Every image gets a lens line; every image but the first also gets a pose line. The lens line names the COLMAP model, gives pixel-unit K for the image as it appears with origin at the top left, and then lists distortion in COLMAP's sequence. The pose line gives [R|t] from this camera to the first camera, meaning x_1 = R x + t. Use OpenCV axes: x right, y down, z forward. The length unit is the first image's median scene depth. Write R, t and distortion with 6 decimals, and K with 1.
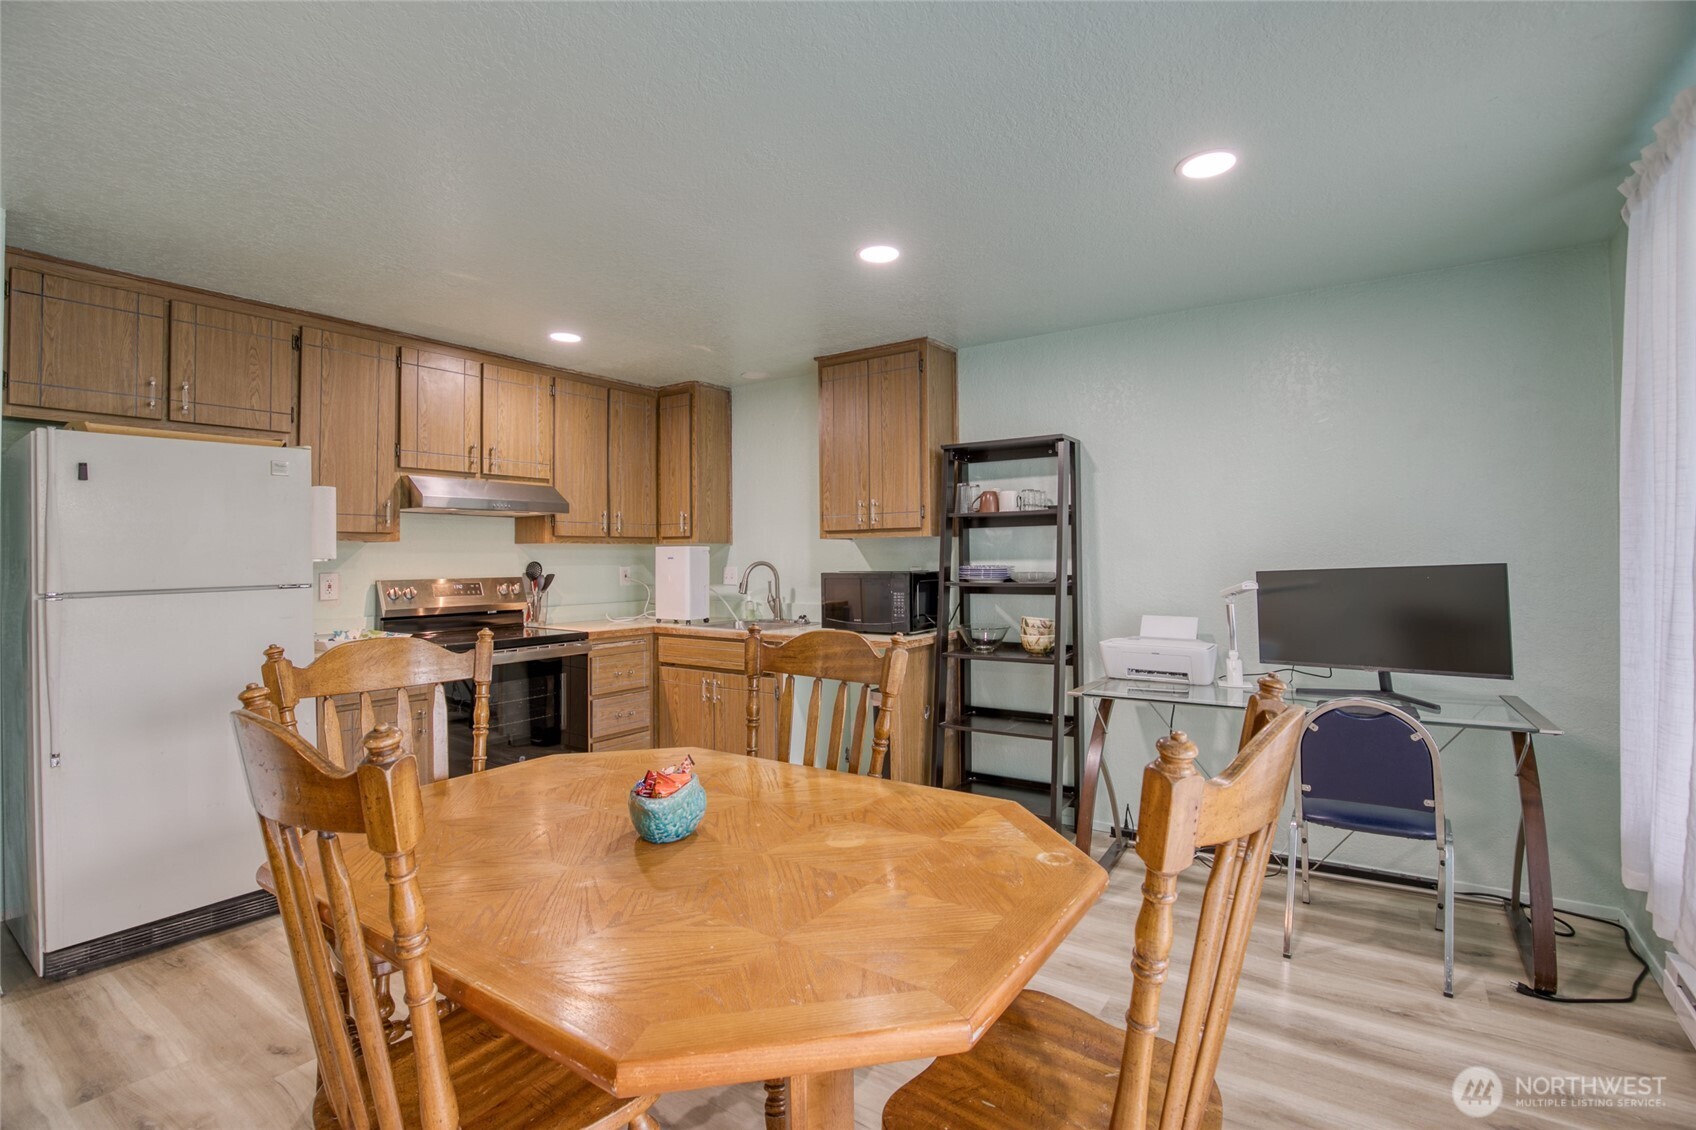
lens RADIAL K [[800.6, 0, 838.8], [0, 800.6, 530.4], [0, 0, 1]] dist [-0.034339, 0.006451]
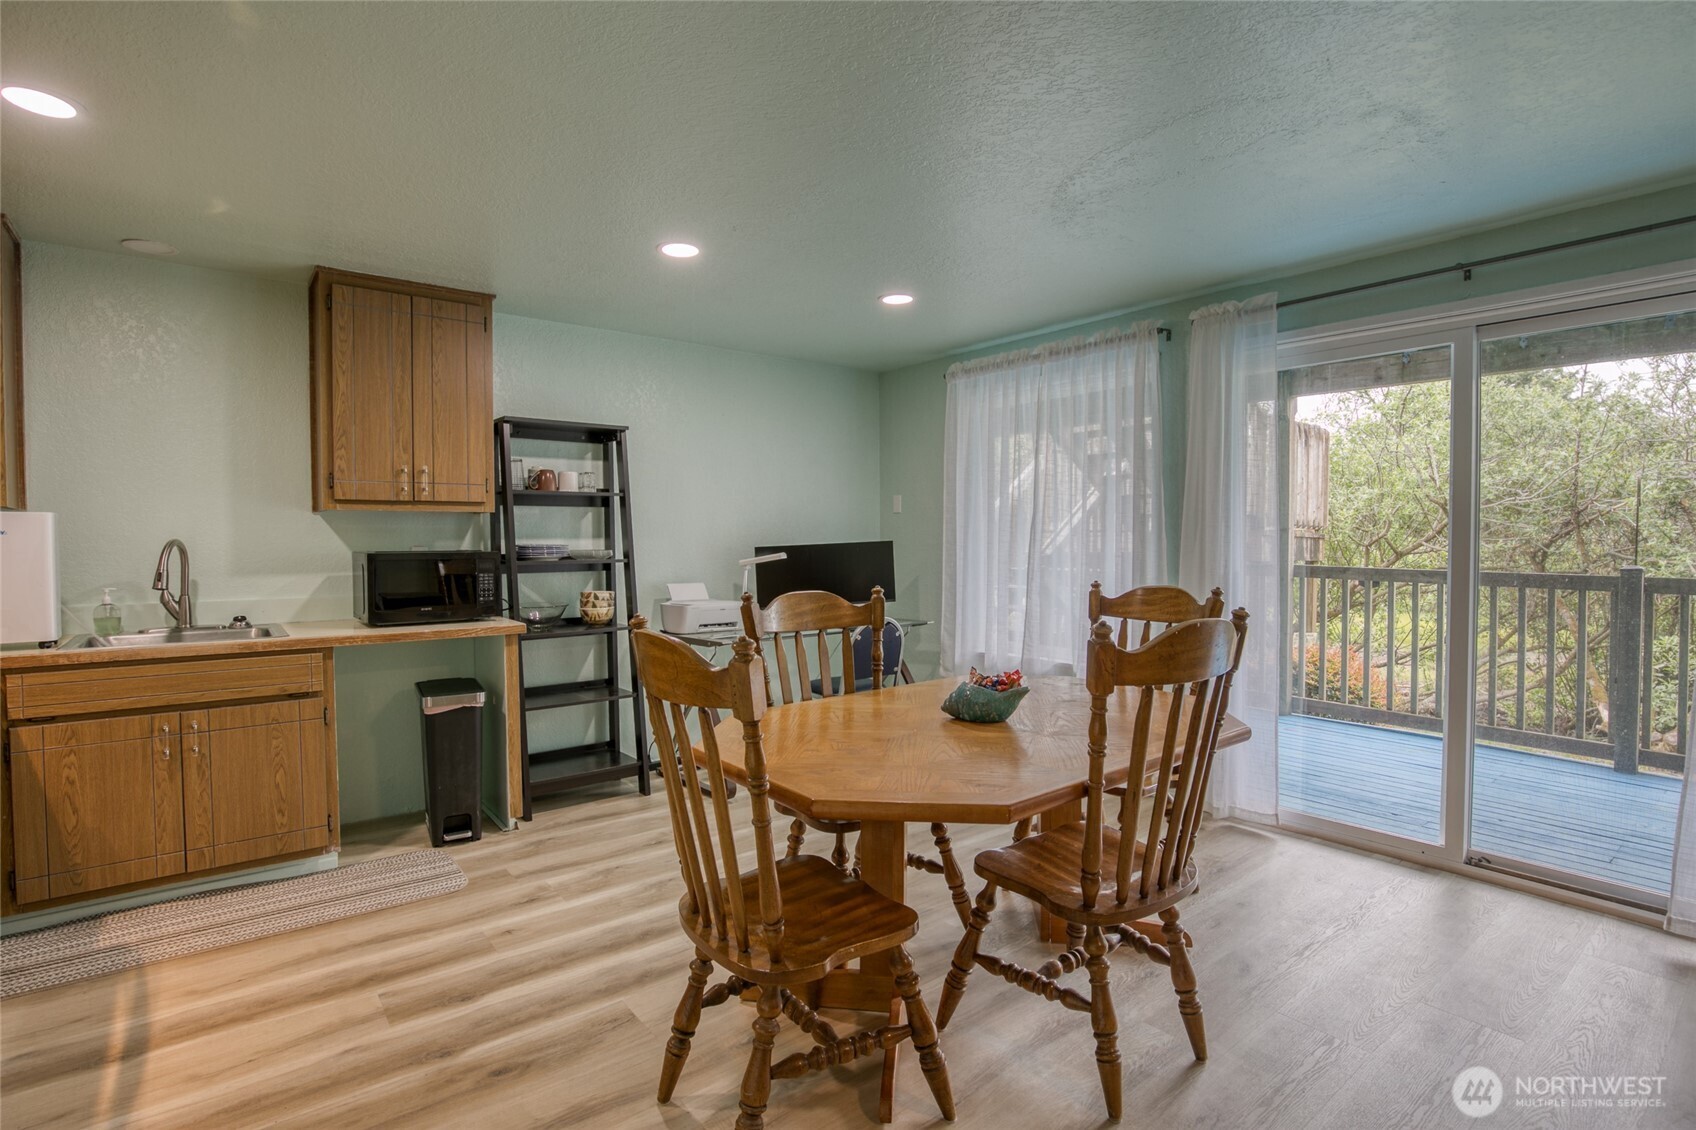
lens RADIAL K [[827.5, 0, 852.3], [0, 827.5, 554.1], [0, 0, 1]] dist [-0.033618, 0.004376]
pose [[0.280906, -0.011333, 0.959668, -0.649702], [-0.031269, 0.999291, 0.020953, 0.021587], [-0.959226, -0.035894, 0.280353, 0.322907]]
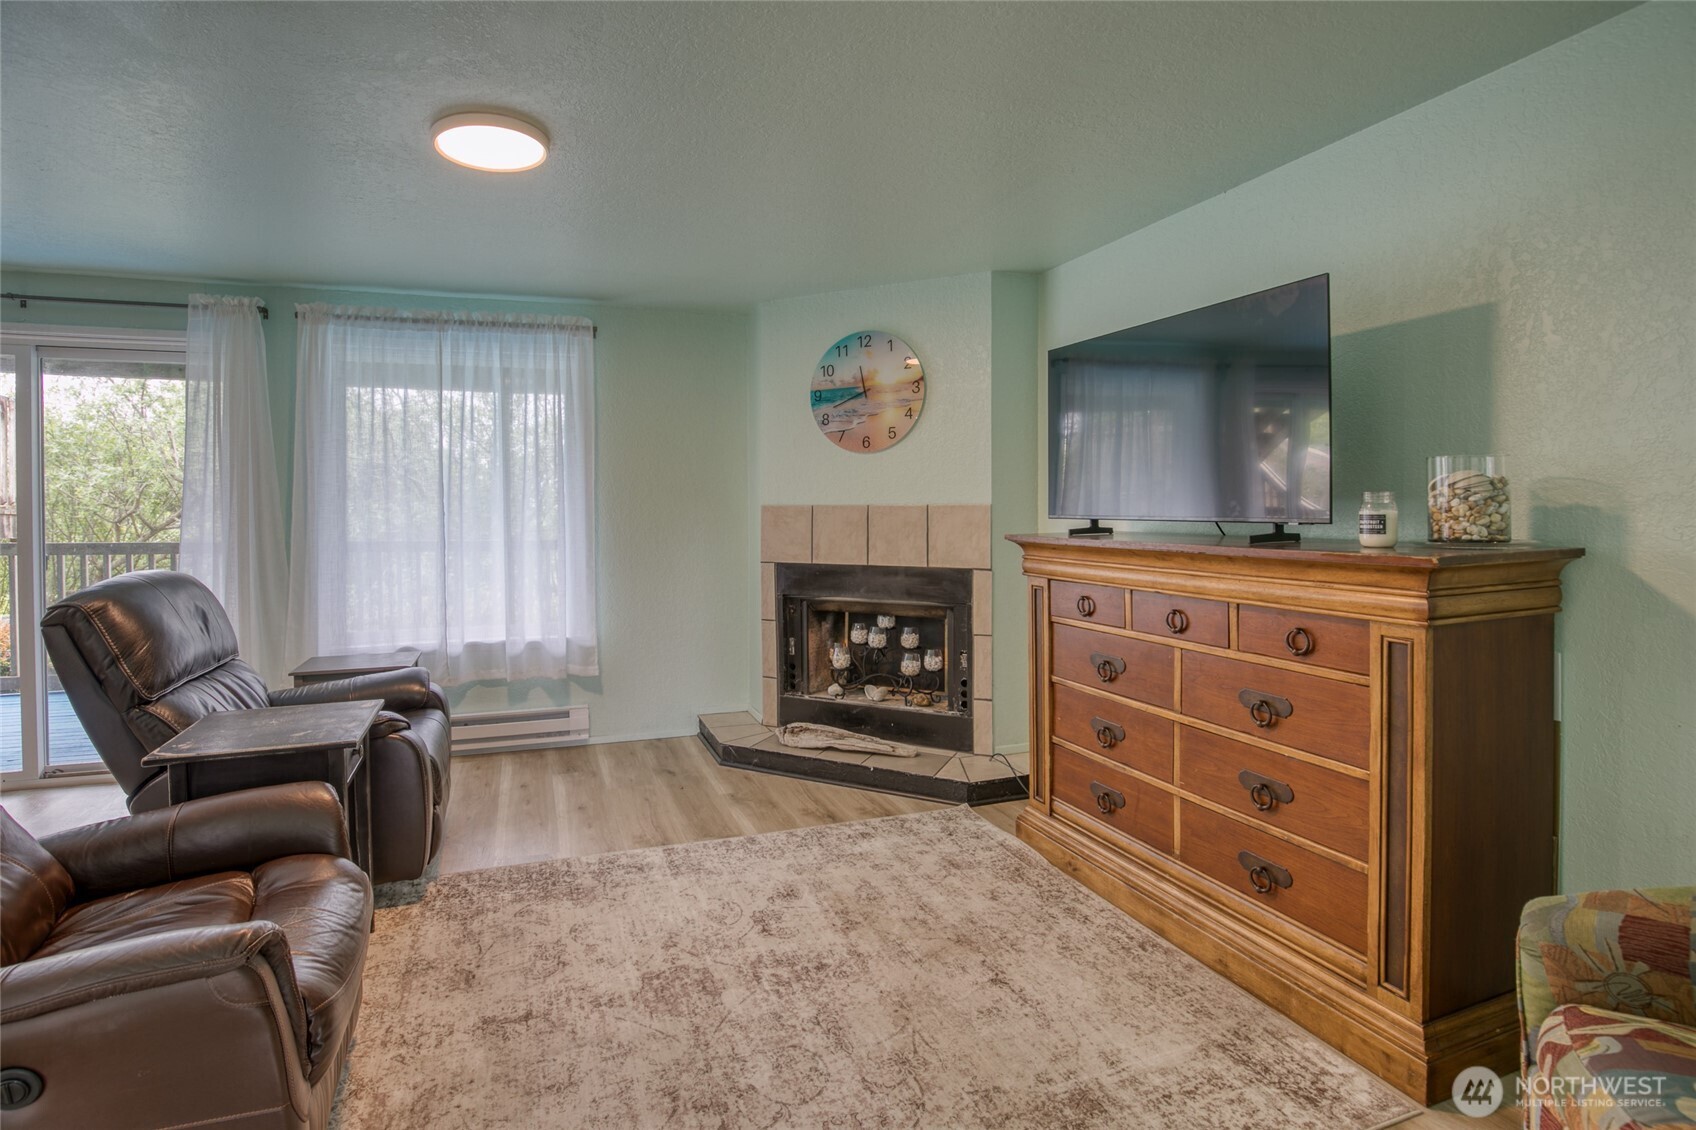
lens RADIAL K [[800.6, 0, 777.1], [0, 800.6, 526.1], [0, 0, 1]] dist [-0.034339, 0.006451]
pose [[-0.795450, -0.000236, 0.606019, -0.990450], [-0.009708, 0.999877, -0.012354, 0.020754], [-0.605941, -0.015710, -0.795354, 0.185123]]
